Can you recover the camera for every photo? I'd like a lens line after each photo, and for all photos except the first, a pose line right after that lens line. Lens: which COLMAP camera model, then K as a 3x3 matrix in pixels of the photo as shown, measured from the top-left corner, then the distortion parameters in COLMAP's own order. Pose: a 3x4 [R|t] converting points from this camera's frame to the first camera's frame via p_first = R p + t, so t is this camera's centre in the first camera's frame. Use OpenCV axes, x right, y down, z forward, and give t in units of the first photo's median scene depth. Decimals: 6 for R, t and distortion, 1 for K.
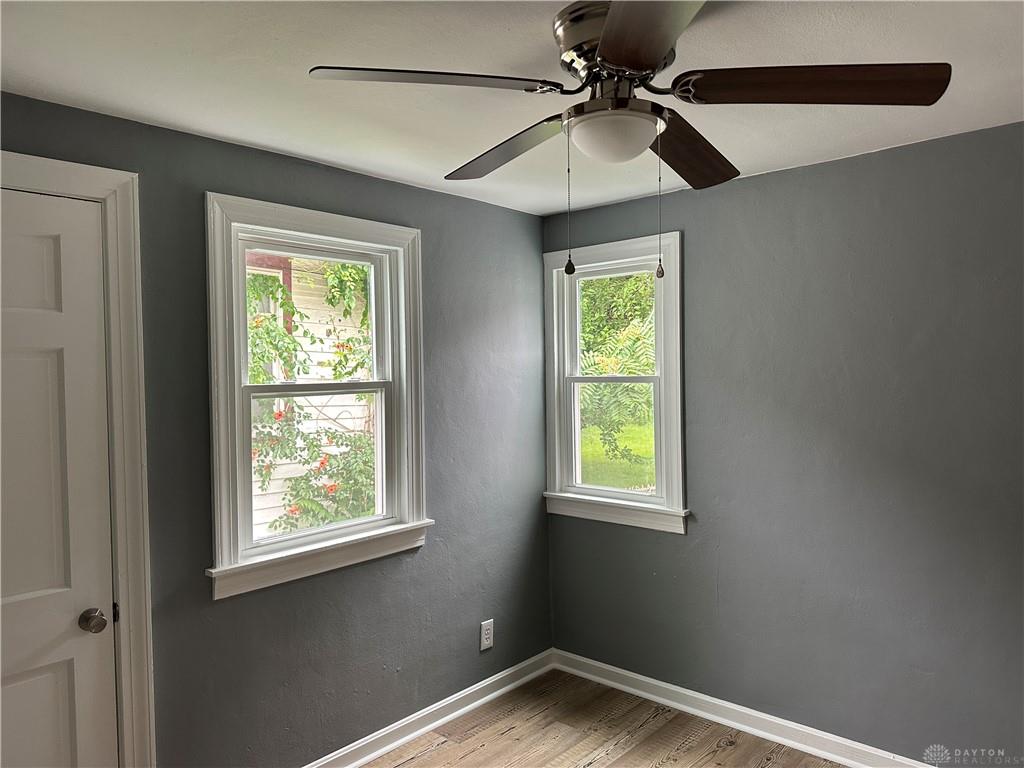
lens RADIAL K [[750.2, 0, 496.8], [0, 750.2, 382.8], [0, 0, 1]] dist [0.056795, 0.002902]
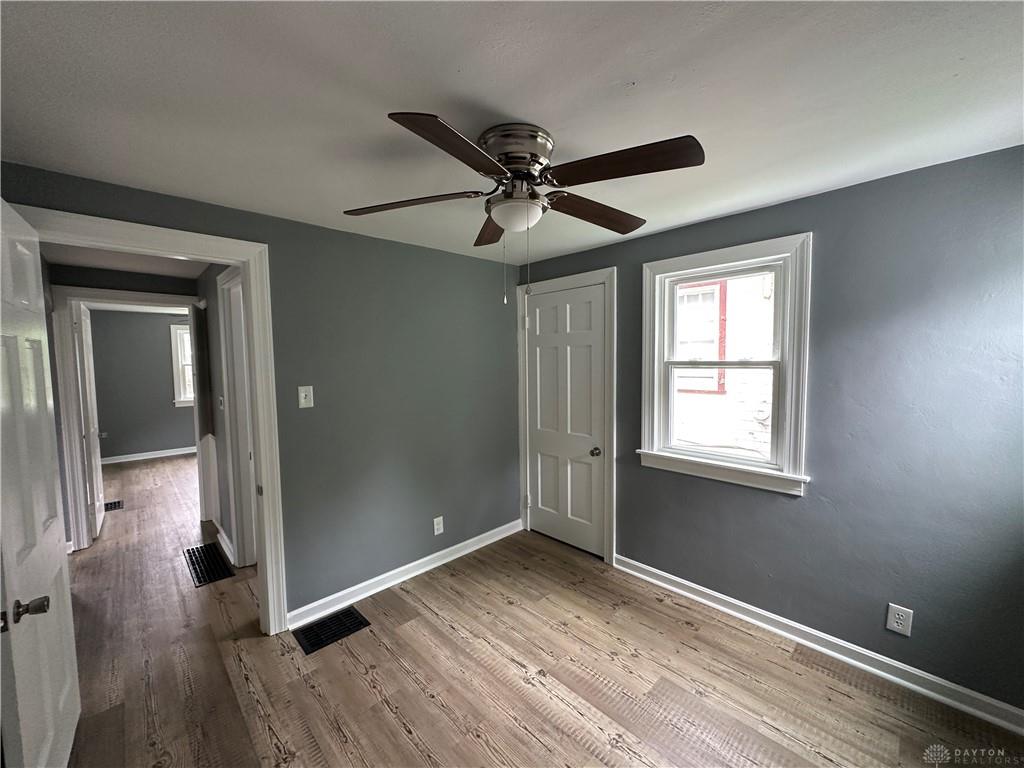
lens RADIAL K [[408.3, 0, 512.0], [0, 408.3, 384.0], [0, 0, 1]] dist [-0.001396, 0.000035]
pose [[-0.080175, 0.086578, -0.993014, 0.598640], [-0.000344, 0.996218, 0.086885, -0.023240], [0.996781, 0.007307, -0.079842, 0.600009]]
